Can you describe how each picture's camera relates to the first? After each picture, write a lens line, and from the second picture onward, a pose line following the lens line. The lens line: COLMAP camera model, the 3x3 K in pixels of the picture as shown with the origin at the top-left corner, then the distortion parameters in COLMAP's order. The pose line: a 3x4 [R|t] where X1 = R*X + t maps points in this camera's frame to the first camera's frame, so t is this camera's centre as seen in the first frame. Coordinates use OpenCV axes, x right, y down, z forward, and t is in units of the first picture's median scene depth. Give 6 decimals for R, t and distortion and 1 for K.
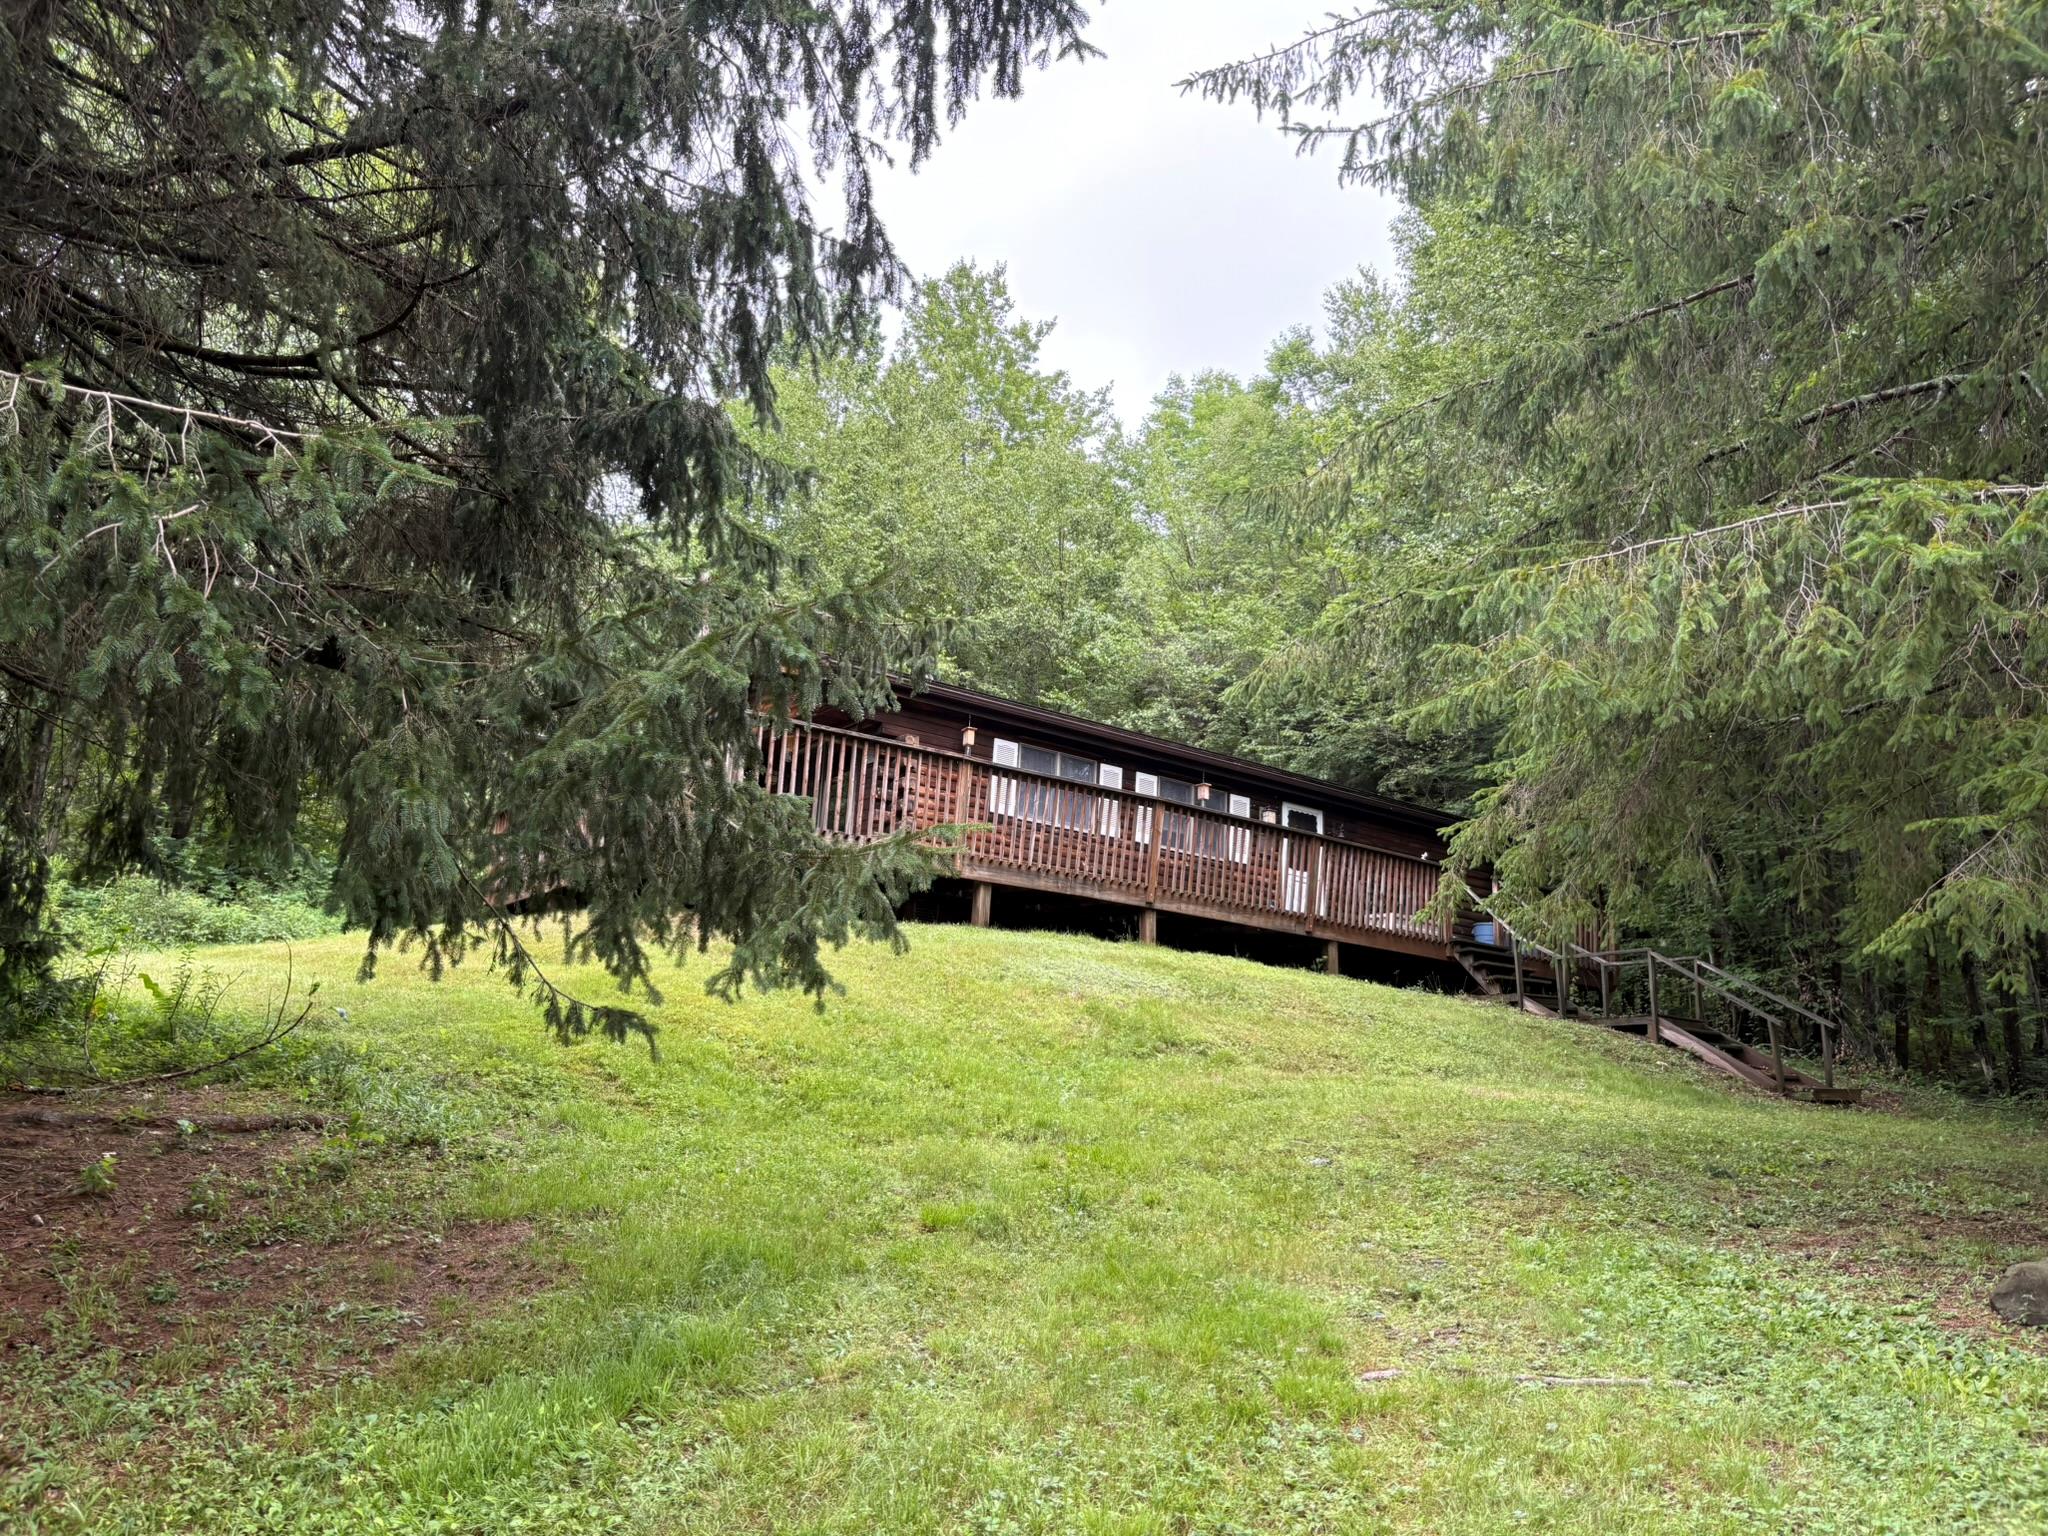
lens RADIAL K [[1579.0, 0, 1202.0], [0, 1579.0, 781.5], [0, 0, 1]] dist [0.047198, -0.000175]
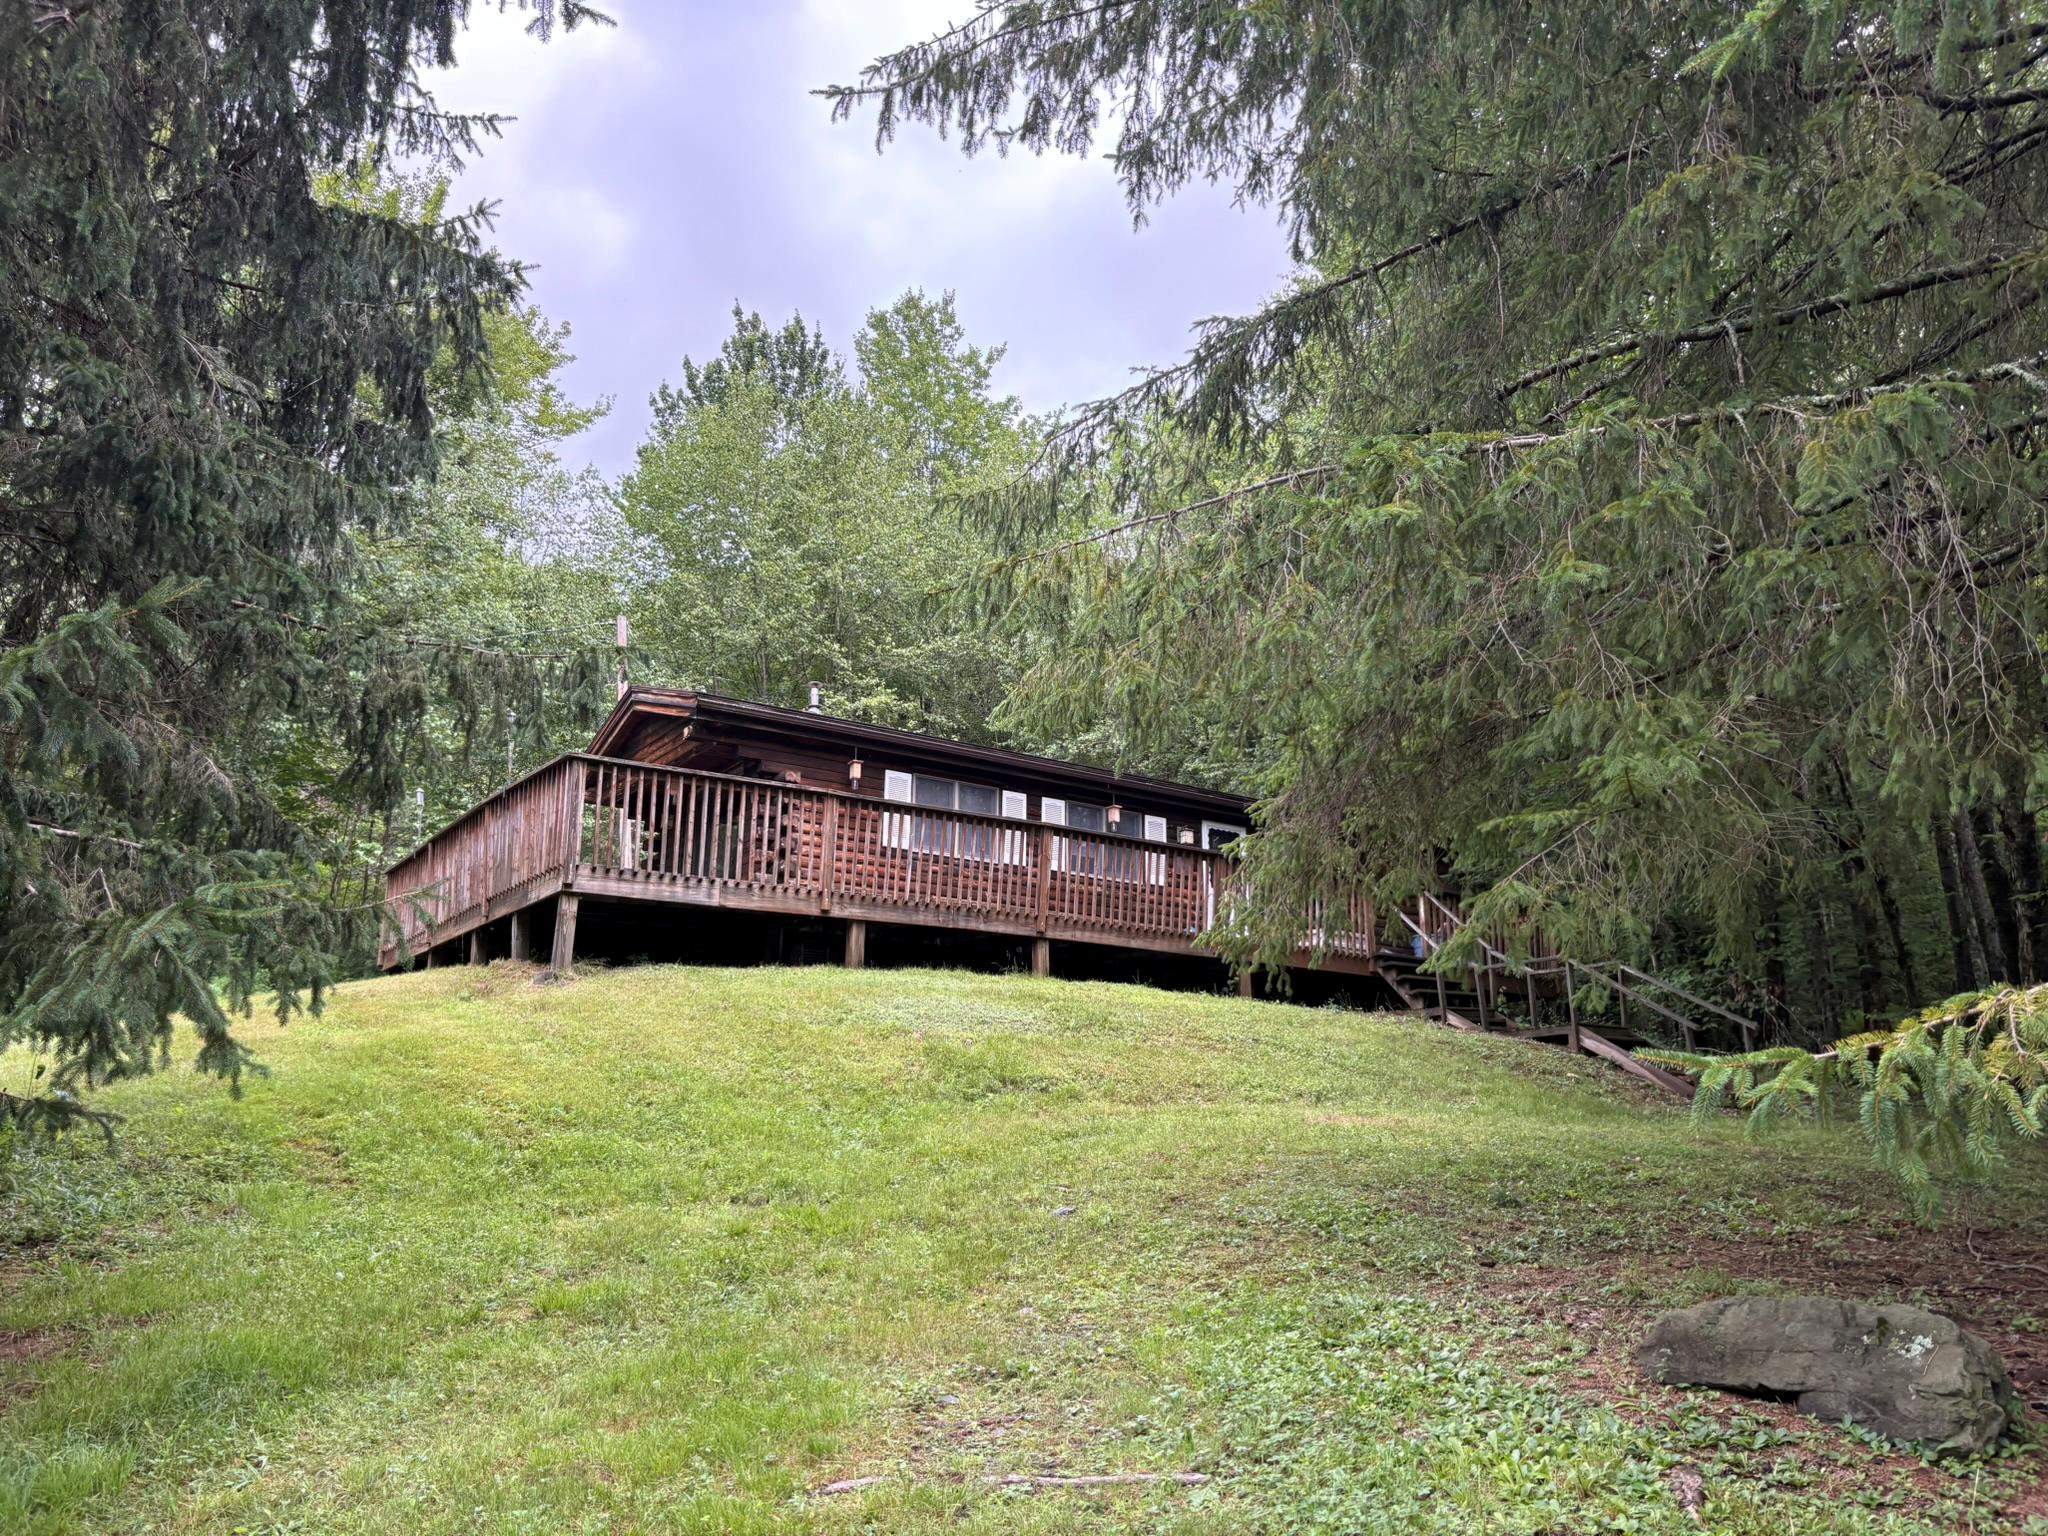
lens RADIAL K [[1578.3, 0, 1207.3], [0, 1578.3, 762.4], [0, 0, 1]] dist [0.091964, -0.087454]
pose [[0.998625, -0.049942, -0.015909, 0.083224], [0.049530, 0.998451, -0.025347, 0.002484], [0.017150, 0.024525, 0.999552, 0.029170]]
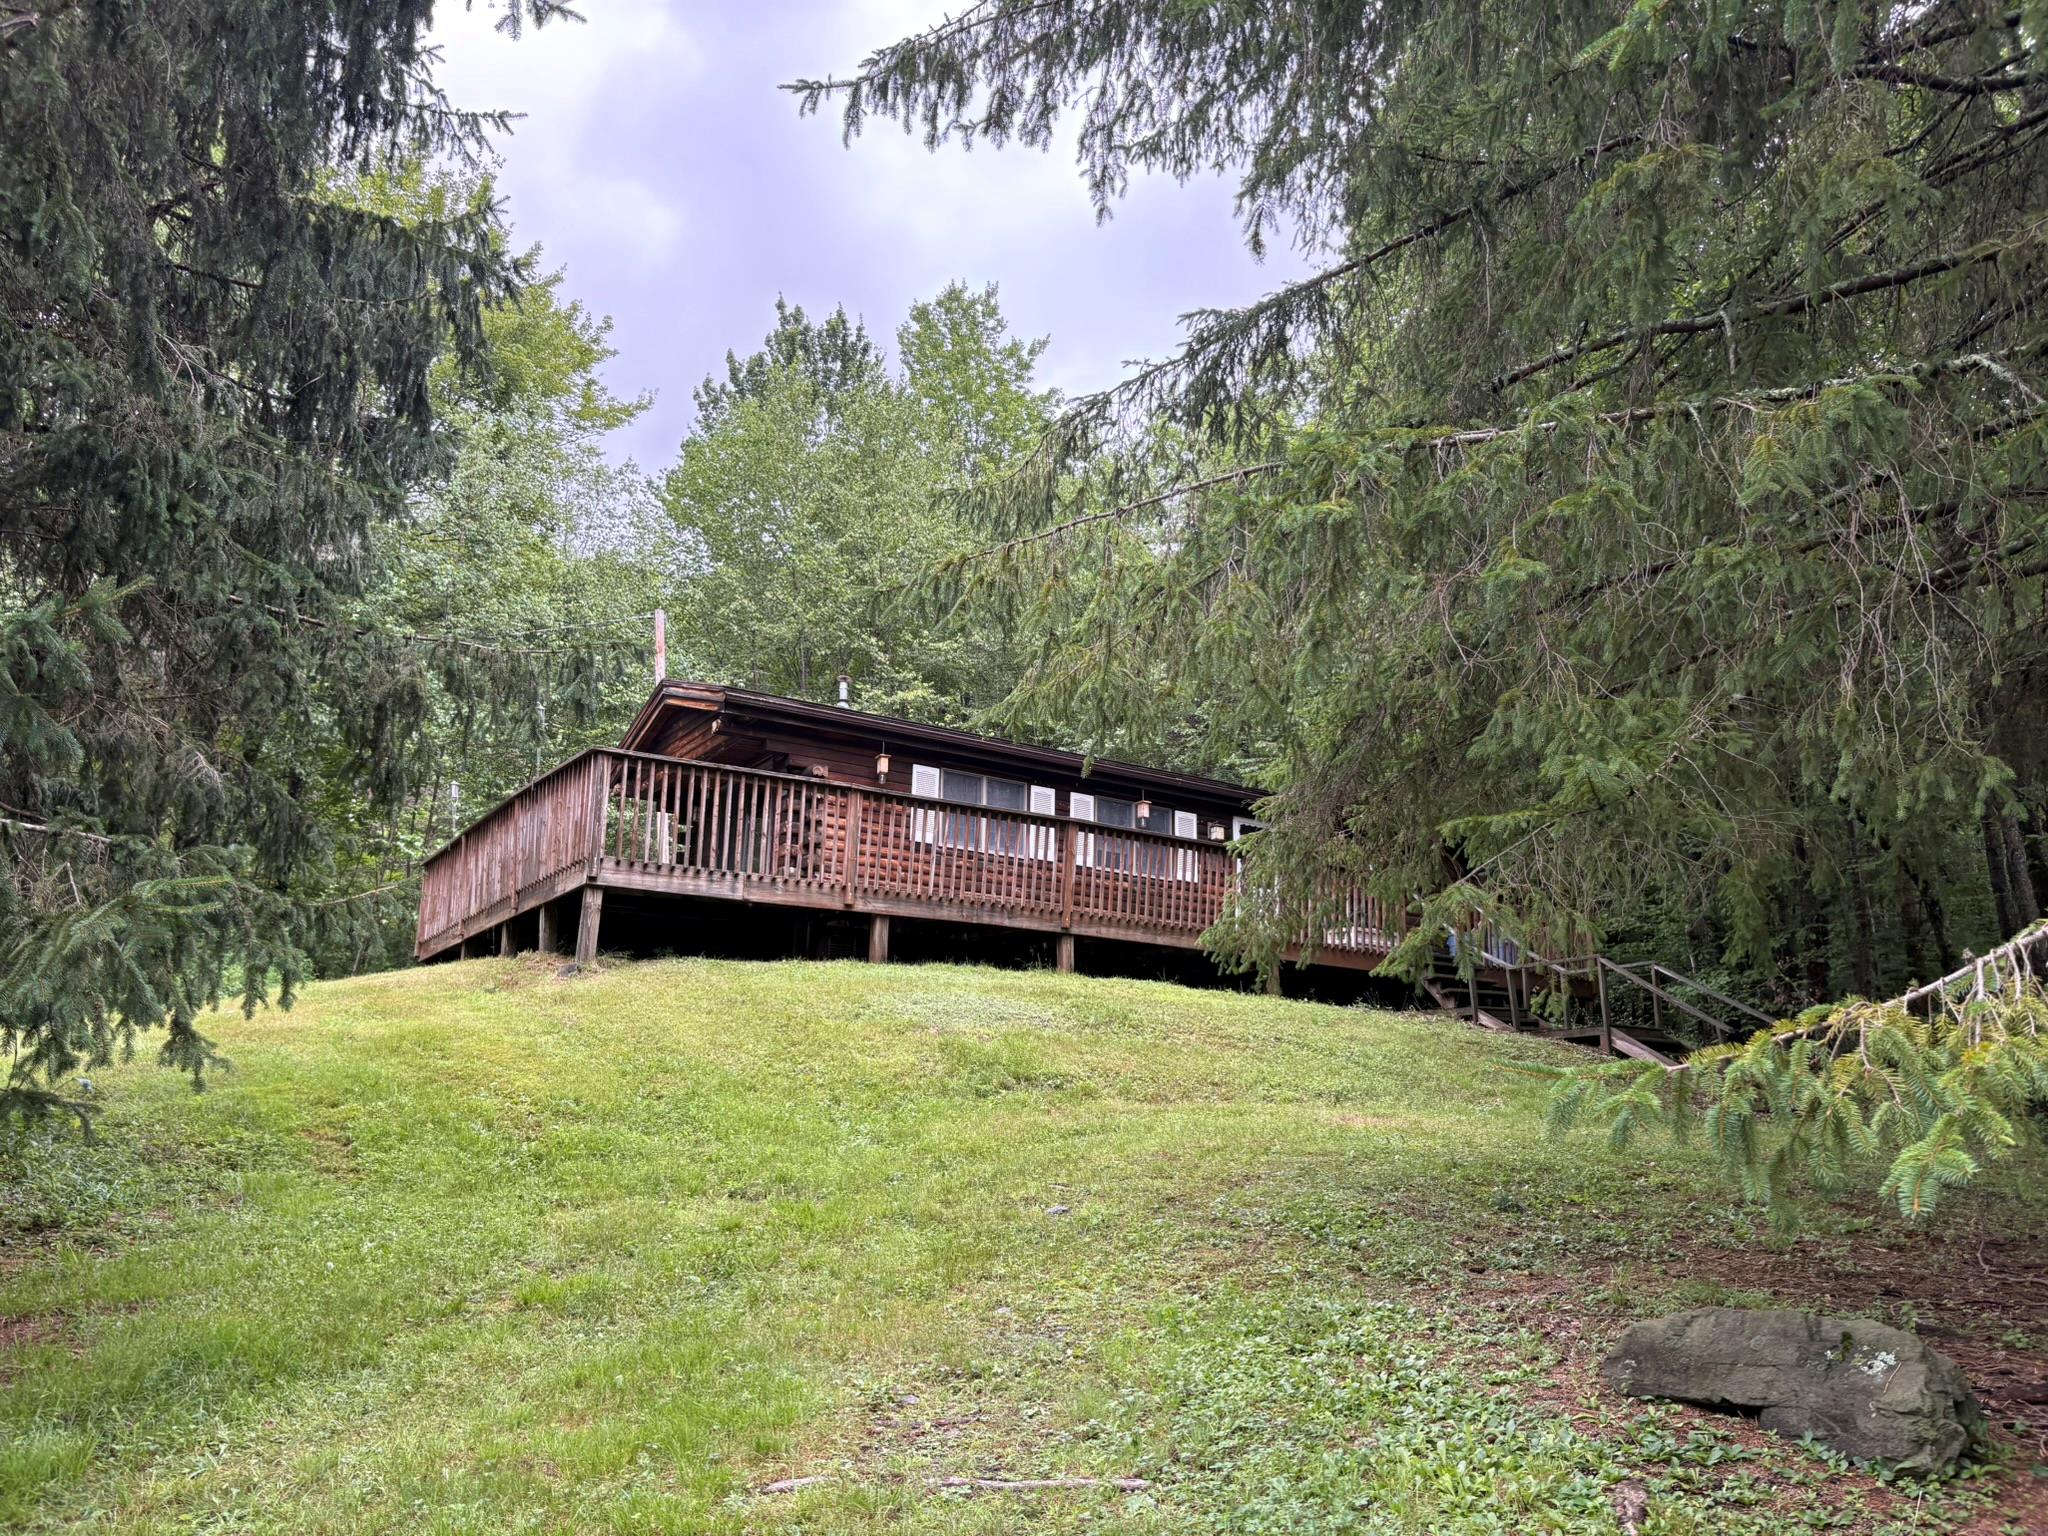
lens RADIAL K [[1591.0, 0, 1203.0], [0, 1591.0, 762.7], [0, 0, 1]] dist [0.098594, -0.095285]
pose [[0.997614, -0.046371, -0.051148, 0.097616], [0.045231, 0.998707, -0.023225, 0.002404], [0.052159, 0.020856, 0.998421, 0.030055]]
